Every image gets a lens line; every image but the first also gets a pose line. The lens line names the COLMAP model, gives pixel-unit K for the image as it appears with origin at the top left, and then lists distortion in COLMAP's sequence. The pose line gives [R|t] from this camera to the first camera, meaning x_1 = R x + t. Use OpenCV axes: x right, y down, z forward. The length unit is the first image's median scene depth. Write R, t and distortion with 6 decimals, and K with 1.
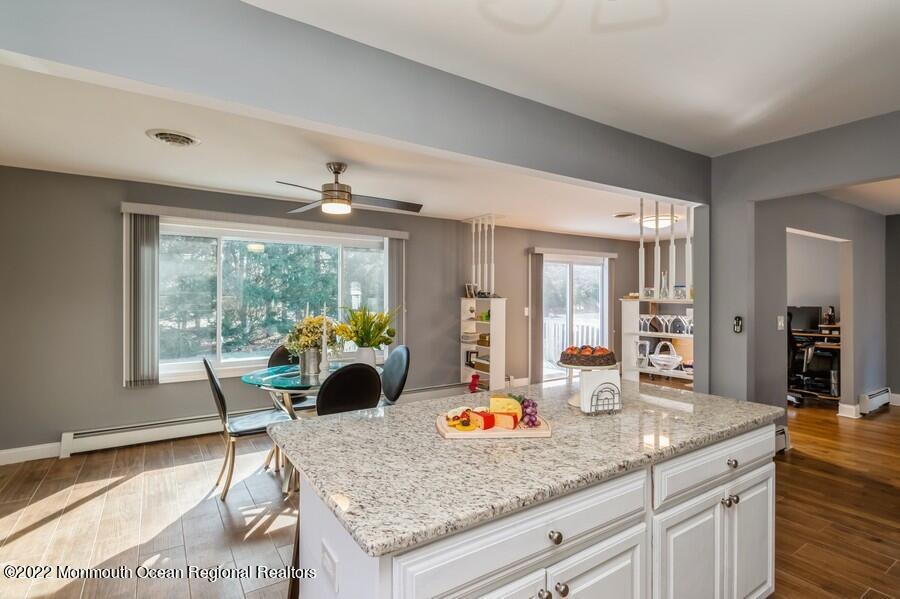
lens RADIAL K [[443.2, 0, 448.8], [0, 443.2, 296.3], [0, 0, 1]] dist [0.000865, -0.000197]
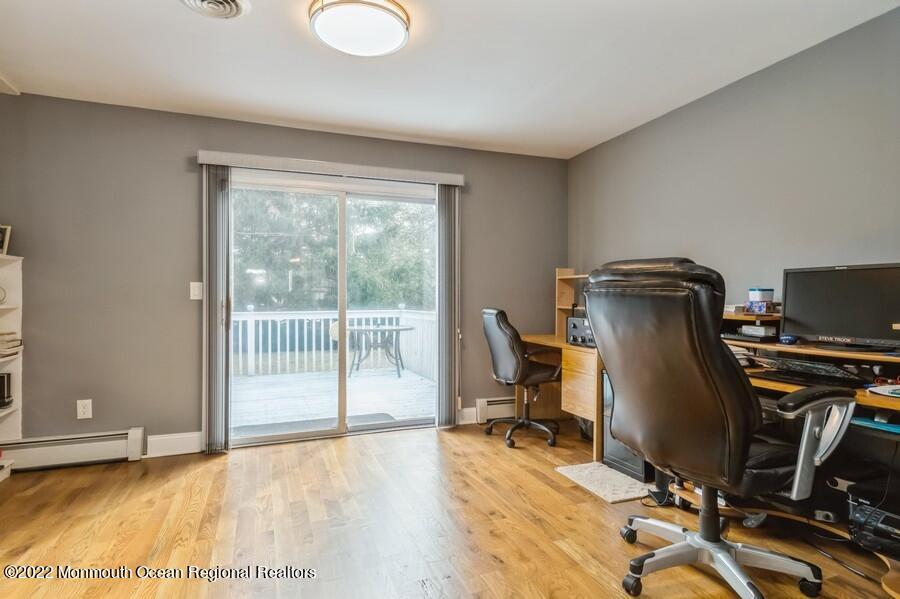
lens RADIAL K [[480.9, 0, 450.0], [0, 480.9, 299.5], [0, 0, 1]] dist [0.022283, -0.000092]
pose [[0.979070, -0.000350, -0.203524, 1.008079], [0.001738, 0.999976, 0.006642, 0.074968], [0.203517, -0.006856, 0.979047, 1.033890]]
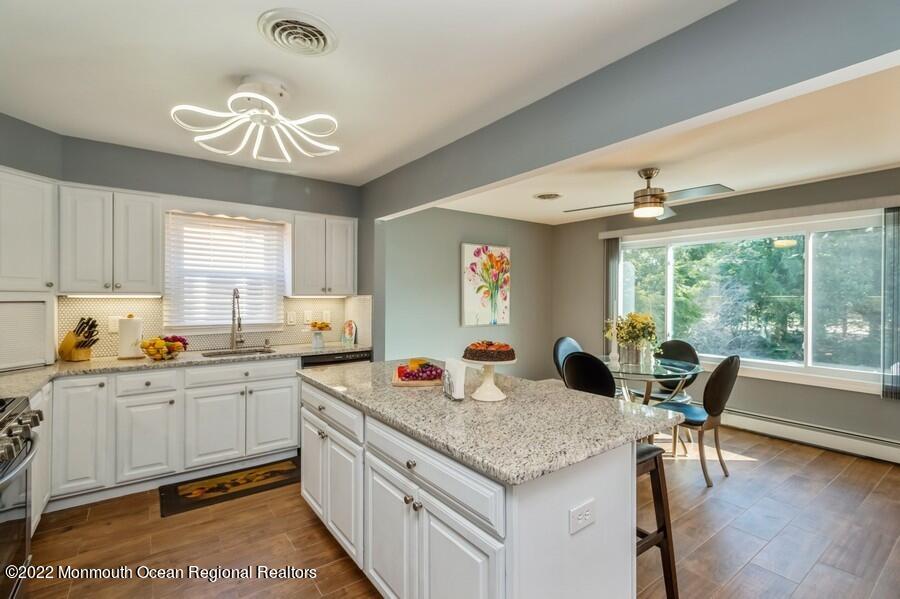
lens RADIAL K [[418.6, 0, 449.9], [0, 418.6, 297.7], [0, 0, 1]] dist [0.008372, -0.000232]
pose [[0.055974, 0.001168, -0.998432, 0.692458], [-0.002147, 0.999997, 0.001049, 0.004907], [0.998430, 0.002085, 0.055976, 0.458449]]
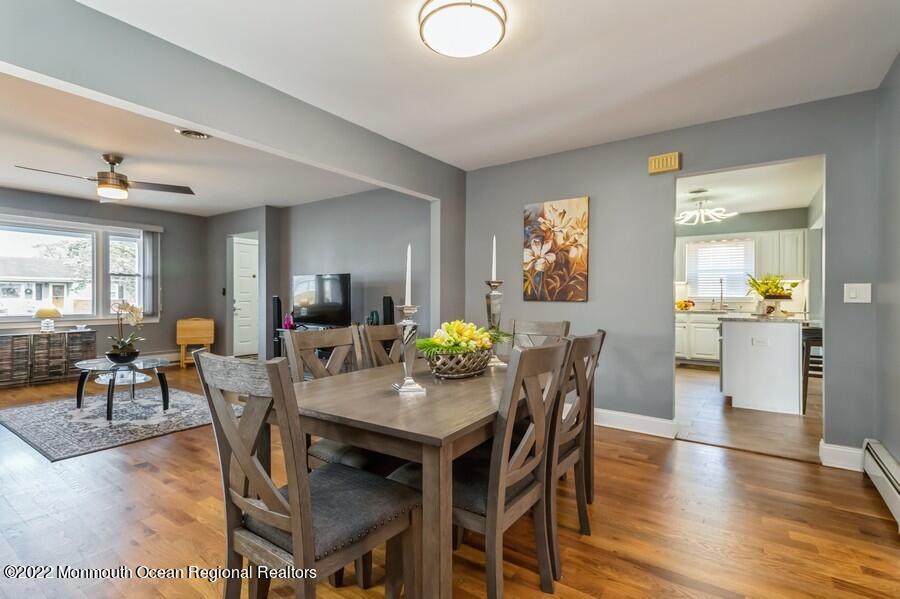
lens RADIAL K [[425.9, 0, 451.2], [0, 425.9, 298.1], [0, 0, 1]] dist [0.008443, -0.000407]
pose [[-0.927251, -0.001436, -0.374439, 1.538043], [-0.002440, 0.999995, 0.002206, 0.075058], [0.374433, 0.002959, -0.927249, 1.345772]]
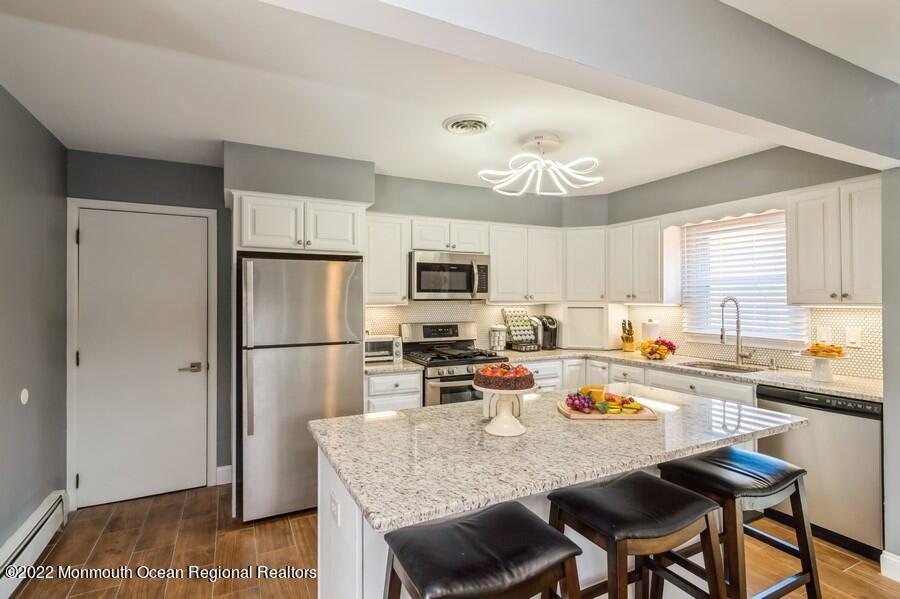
lens RADIAL K [[443.2, 0, 448.8], [0, 443.2, 296.3], [0, 0, 1]] dist [0.000865, -0.000197]
pose [[-0.993896, 0.002097, 0.110301, 0.170313], [0.001599, 0.999988, -0.004603, -0.011011], [-0.110309, -0.004398, -0.993888, 1.021621]]
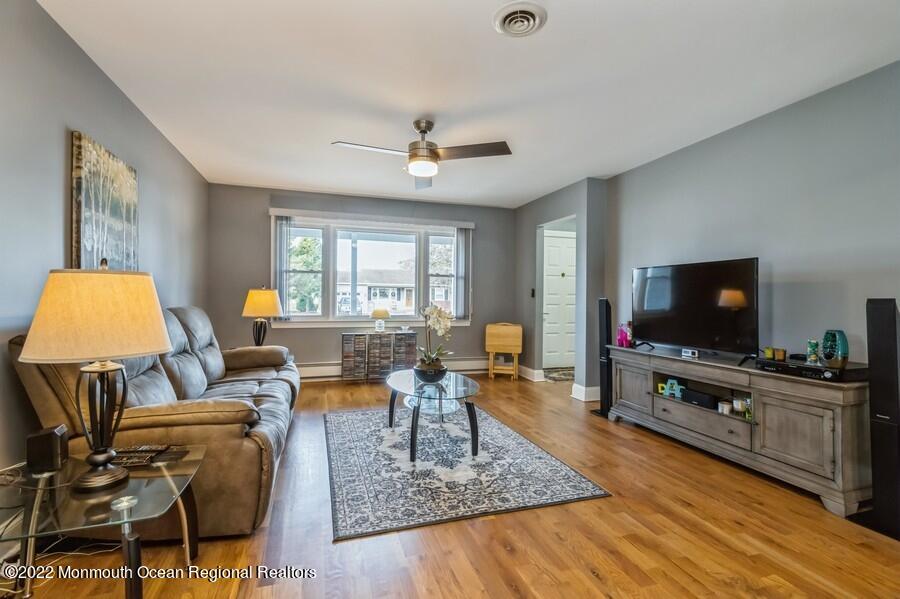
lens RADIAL K [[418.6, 0, 449.9], [0, 418.6, 297.7], [0, 0, 1]] dist [0.008372, -0.000232]
pose [[-0.964501, -0.011400, 0.263833, 1.651879], [-0.012288, 0.999923, -0.001716, 0.077327], [-0.263793, -0.004898, -0.964567, 0.803100]]
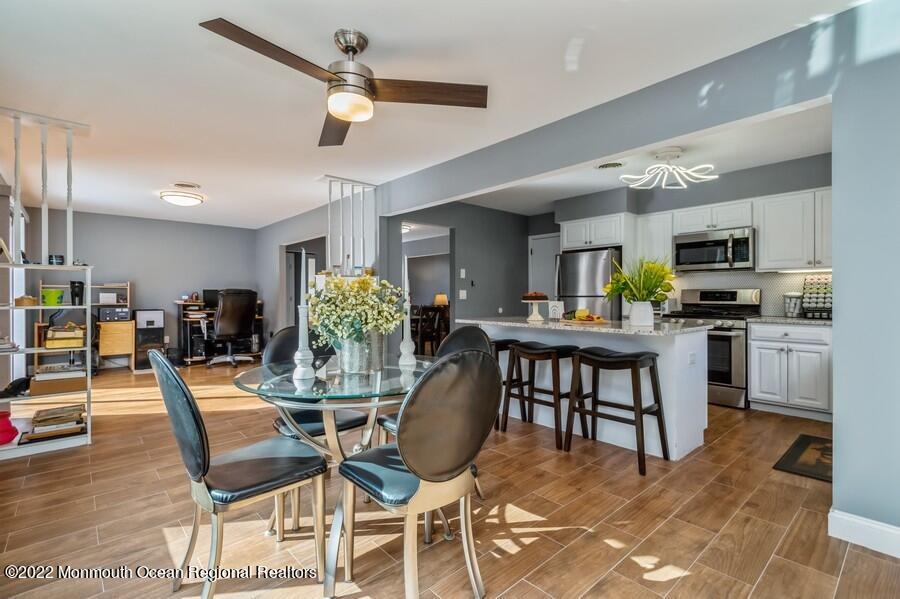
lens RADIAL K [[418.6, 0, 449.9], [0, 418.6, 297.7], [0, 0, 1]] dist [0.008372, -0.000232]
pose [[-0.156869, -0.002885, 0.987615, -0.842843], [0.000859, 0.999995, 0.003058, 0.072193], [-0.987619, 0.001328, -0.156865, 0.930921]]
